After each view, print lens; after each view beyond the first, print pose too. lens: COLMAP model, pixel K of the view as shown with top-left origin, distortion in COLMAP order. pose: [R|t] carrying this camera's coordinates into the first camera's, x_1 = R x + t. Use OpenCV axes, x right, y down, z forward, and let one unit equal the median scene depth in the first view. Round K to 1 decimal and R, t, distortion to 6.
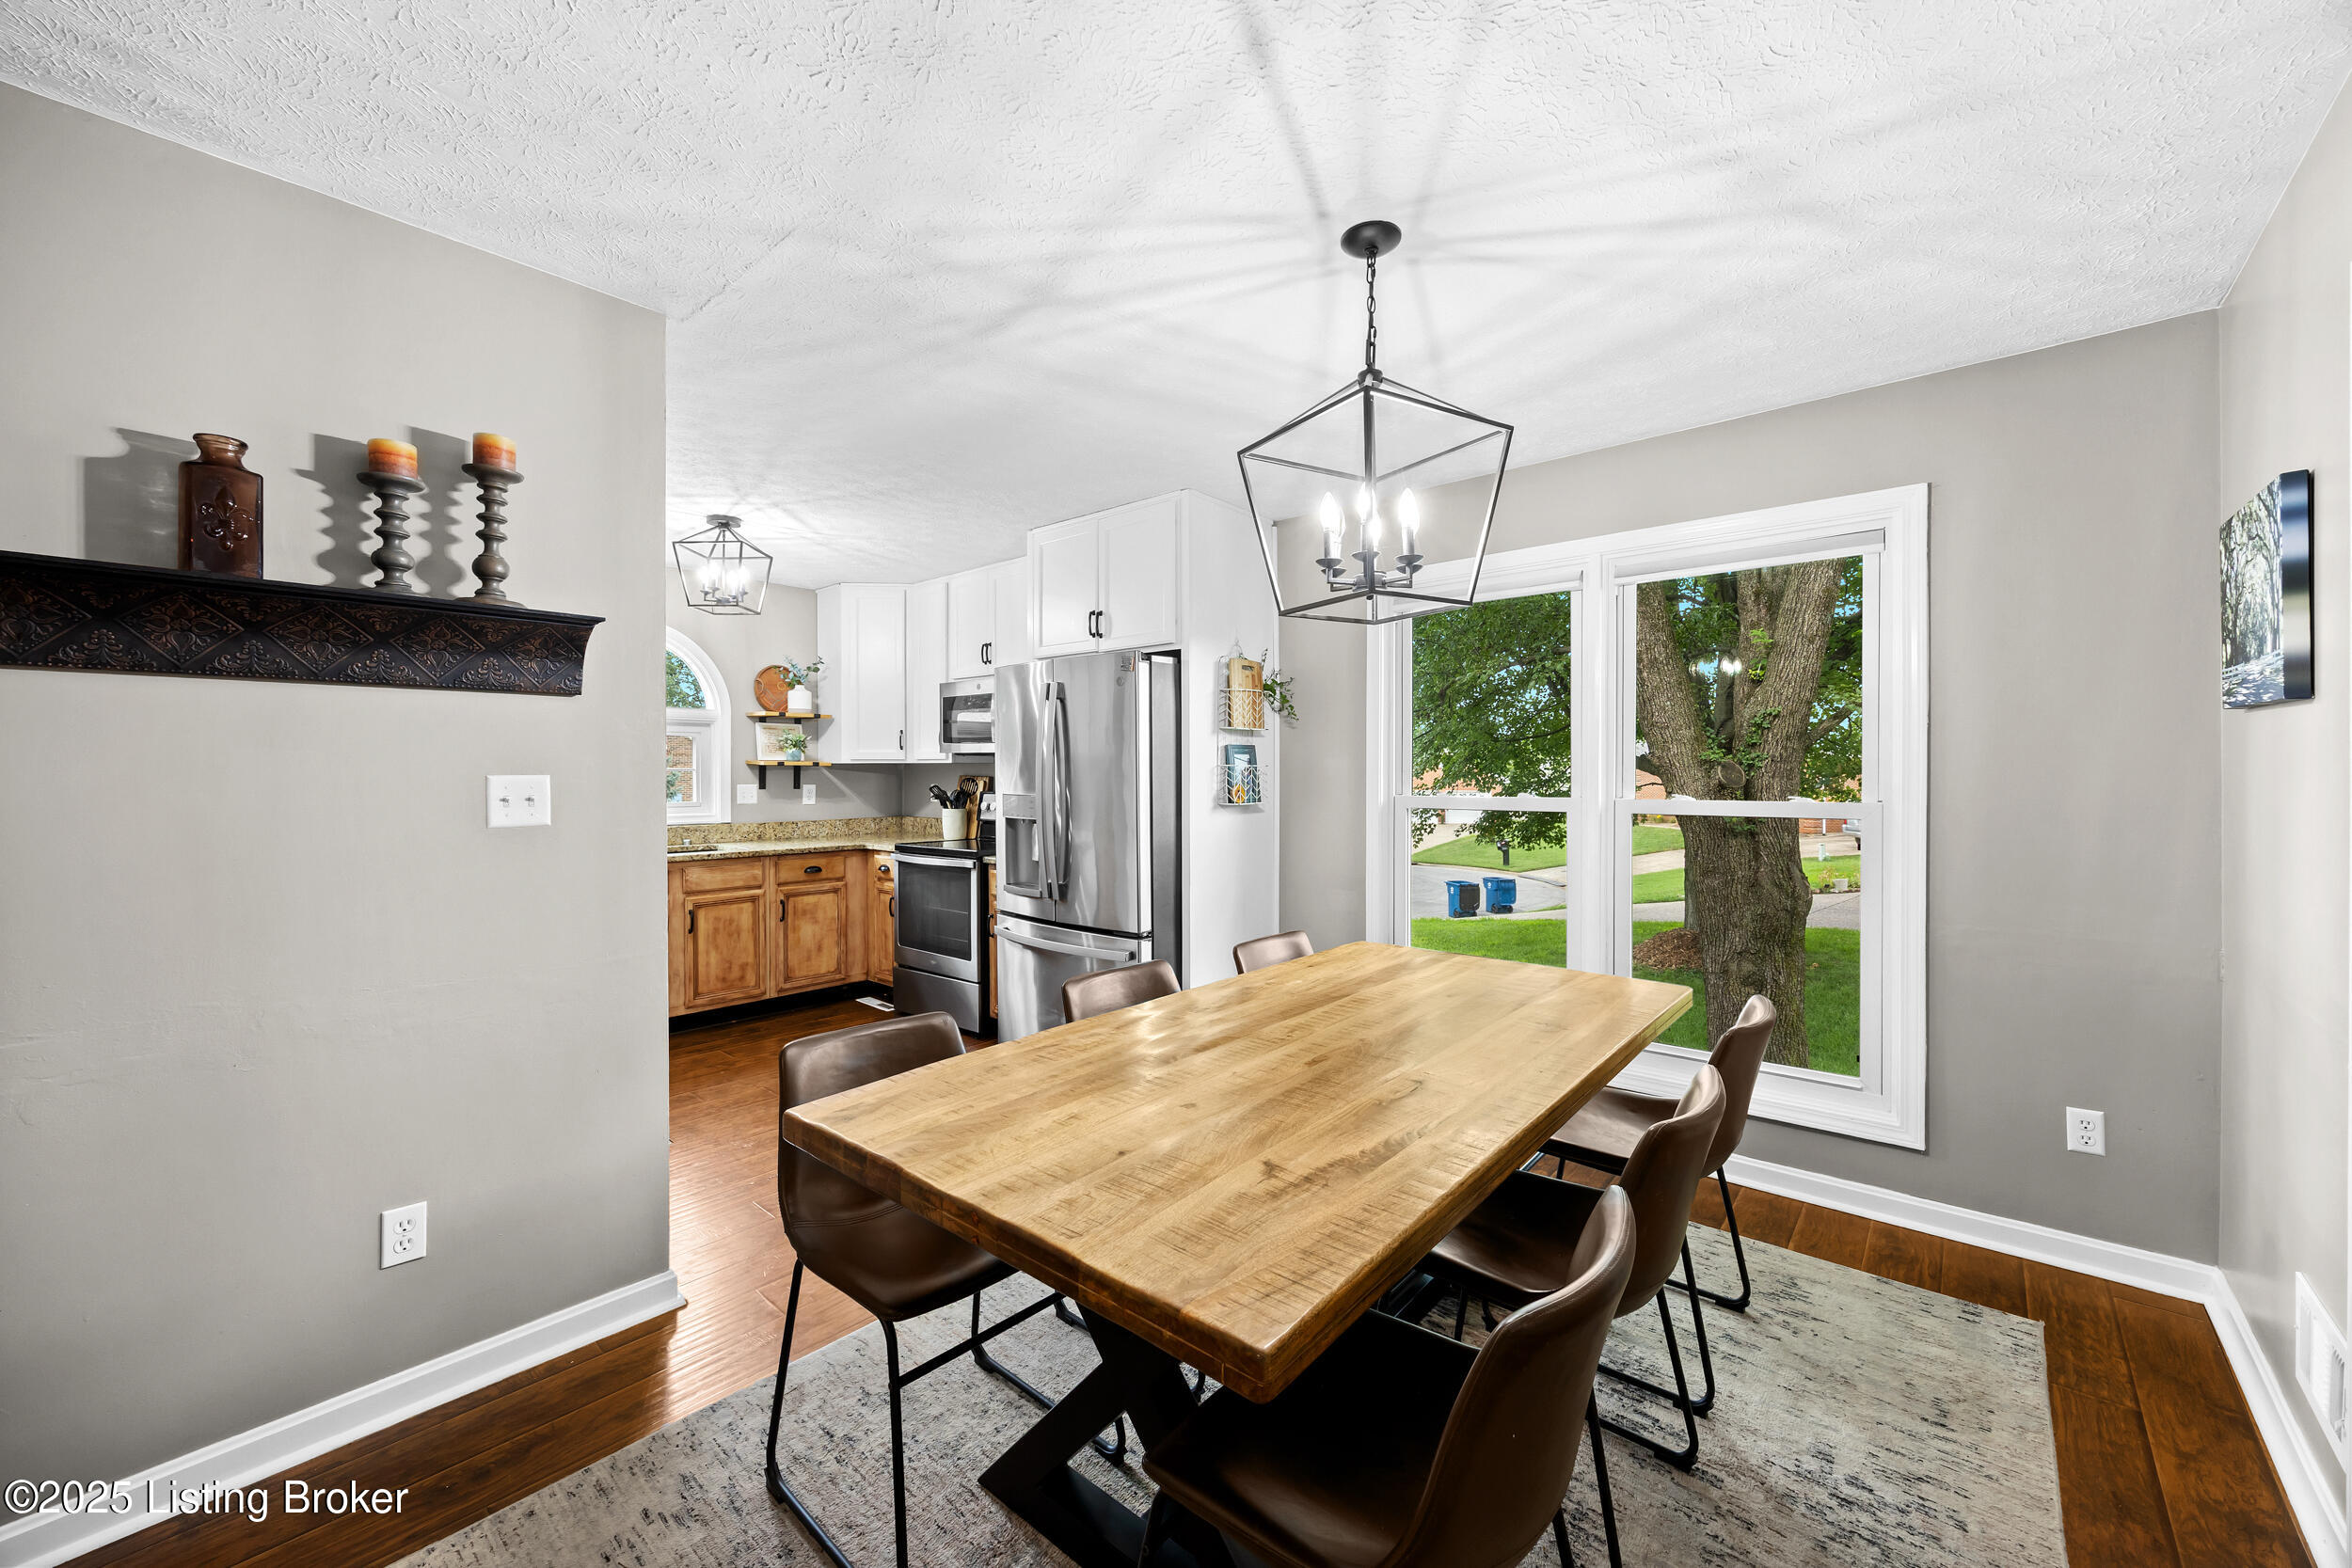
lens RADIAL K [[901.1, 0, 1180.0], [0, 901.1, 774.9], [0, 0, 1]] dist [-0.003496, -0.000012]
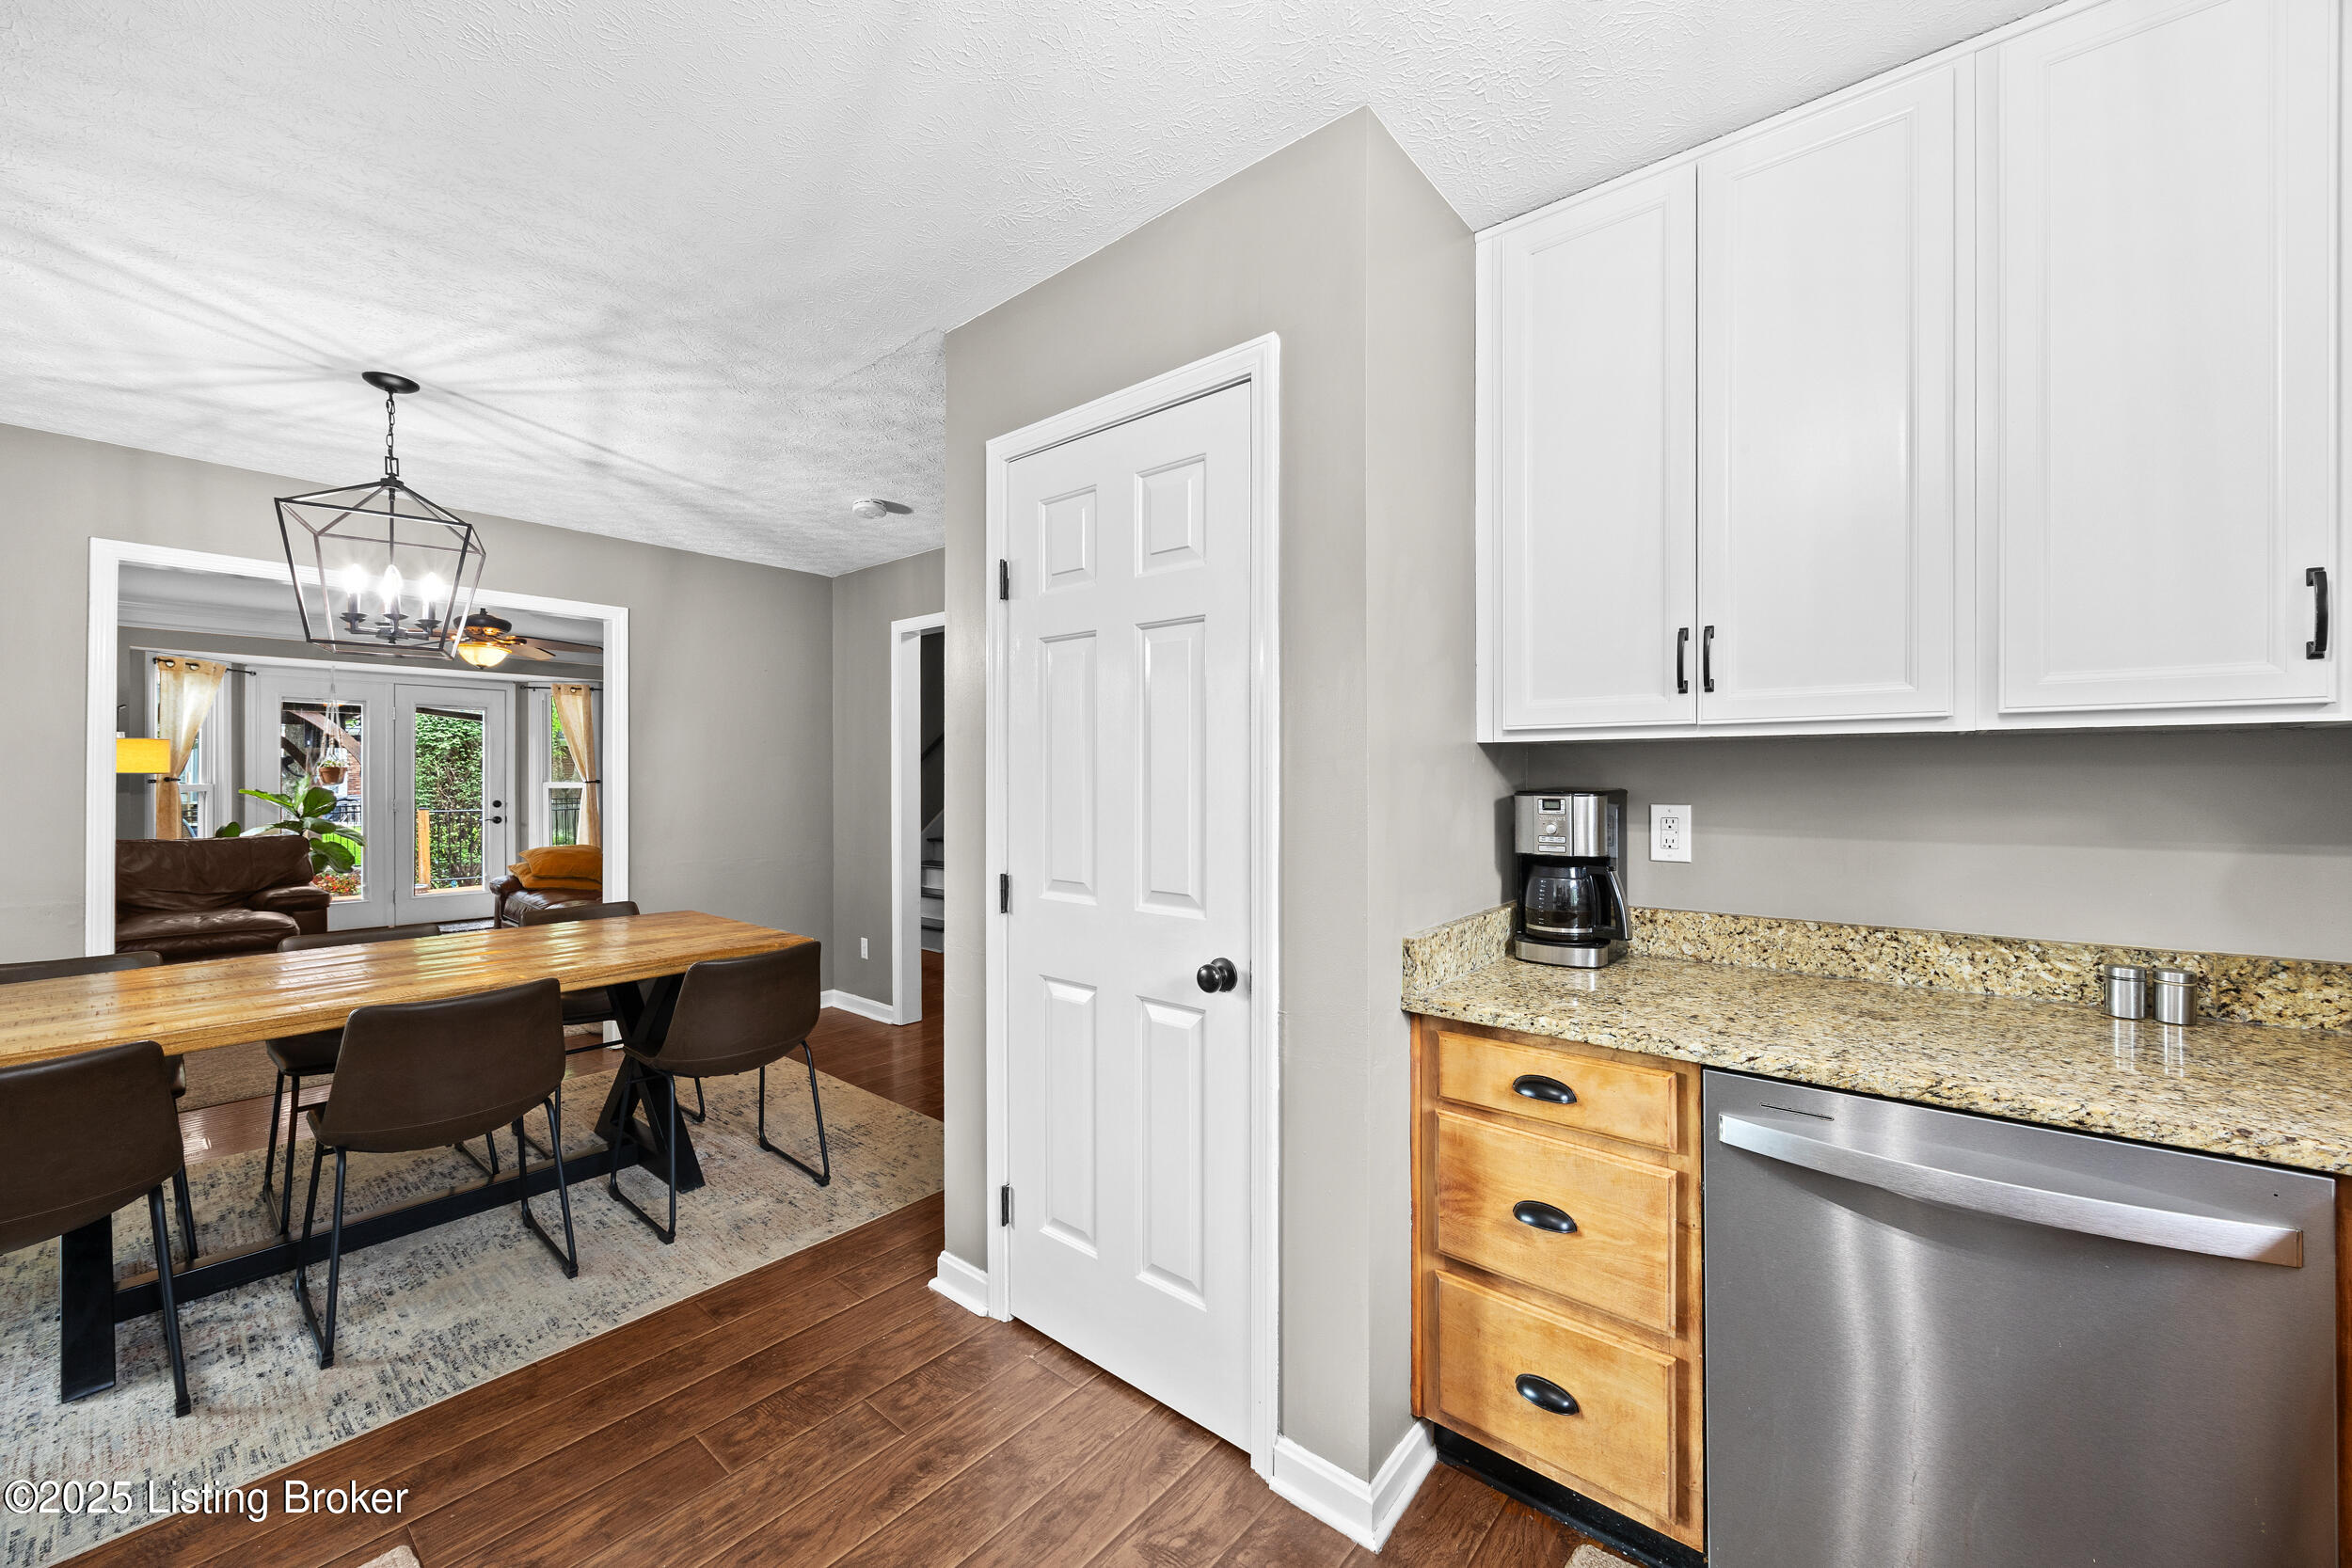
lens RADIAL K [[901.1, 0, 1189.9], [0, 901.1, 777.2], [0, 0, 1]] dist [-0.003496, -0.000012]
pose [[-0.999533, -0.000686, -0.030560, -0.472297], [-0.000833, 0.999988, 0.004802, -0.001001], [0.030557, 0.004825, -0.999521, 1.181662]]
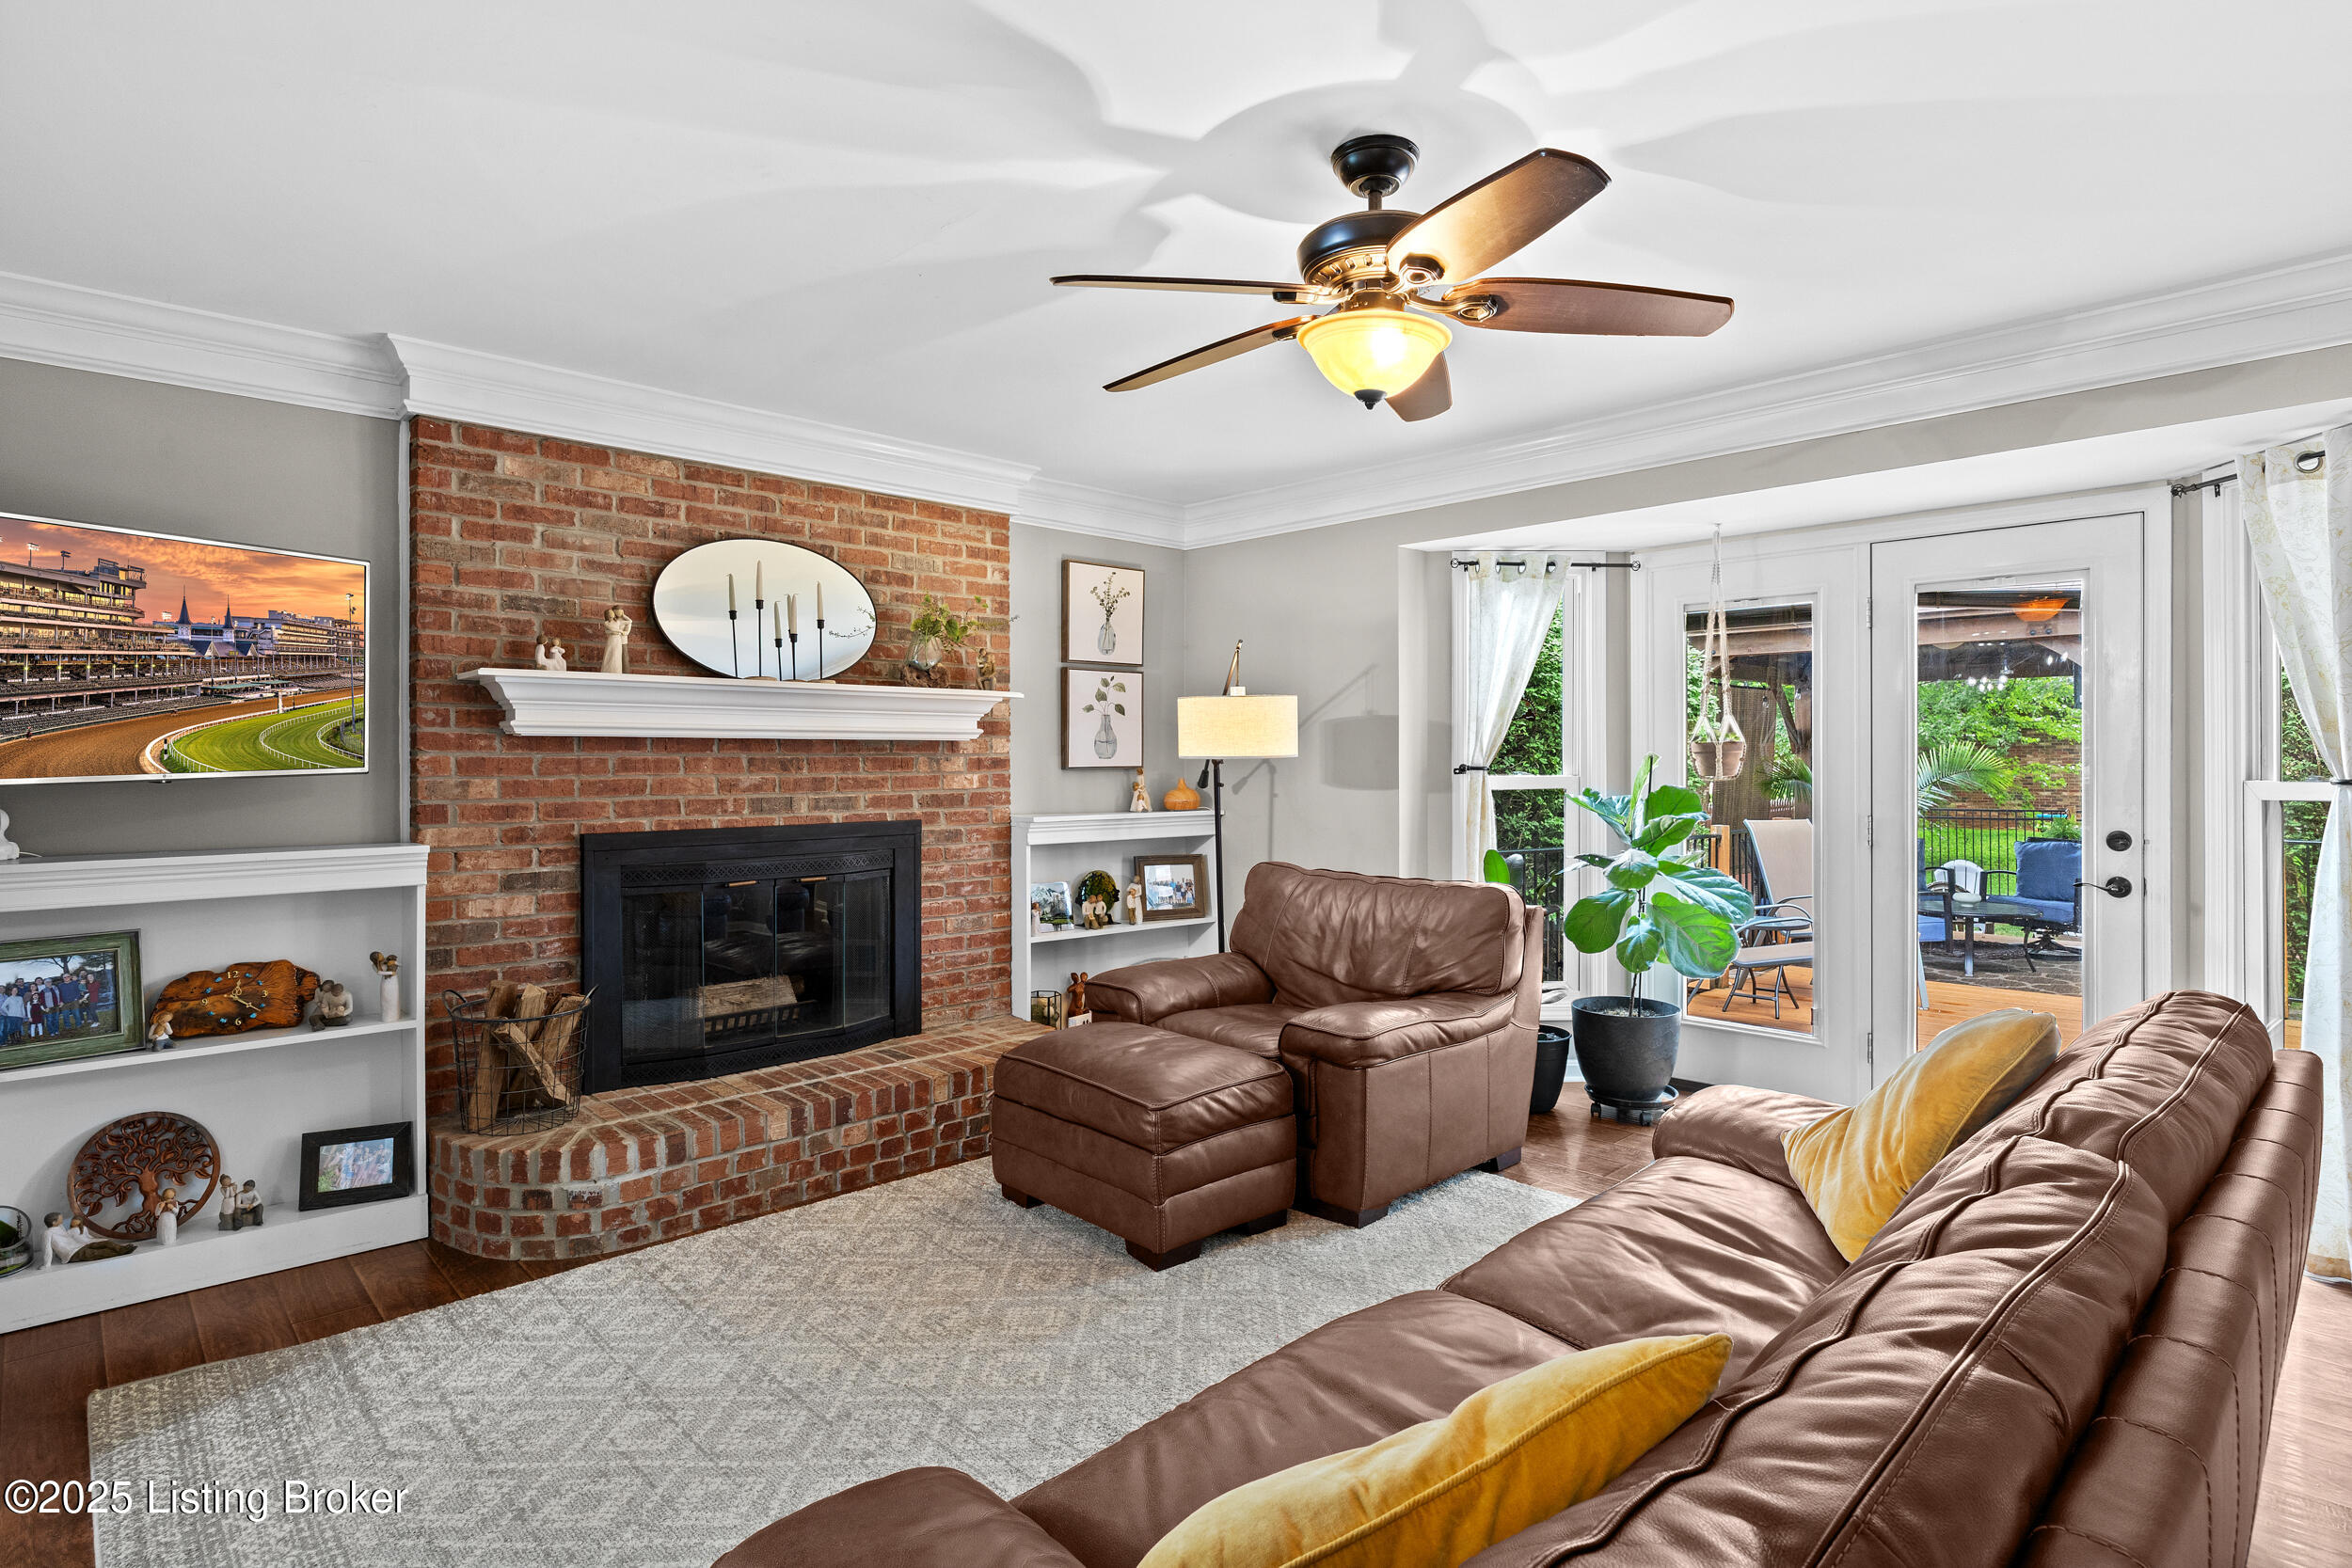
lens RADIAL K [[1215.9, 0, 1180.3], [0, 1215.9, 756.0], [0, 0, 1]] dist [-0.012885, 0.003628]
pose [[0.084251, 0.007234, 0.996418, 0.036466], [0.004190, 0.999962, -0.007614, 0.007610], [-0.996436, 0.004816, 0.084218, -0.268206]]
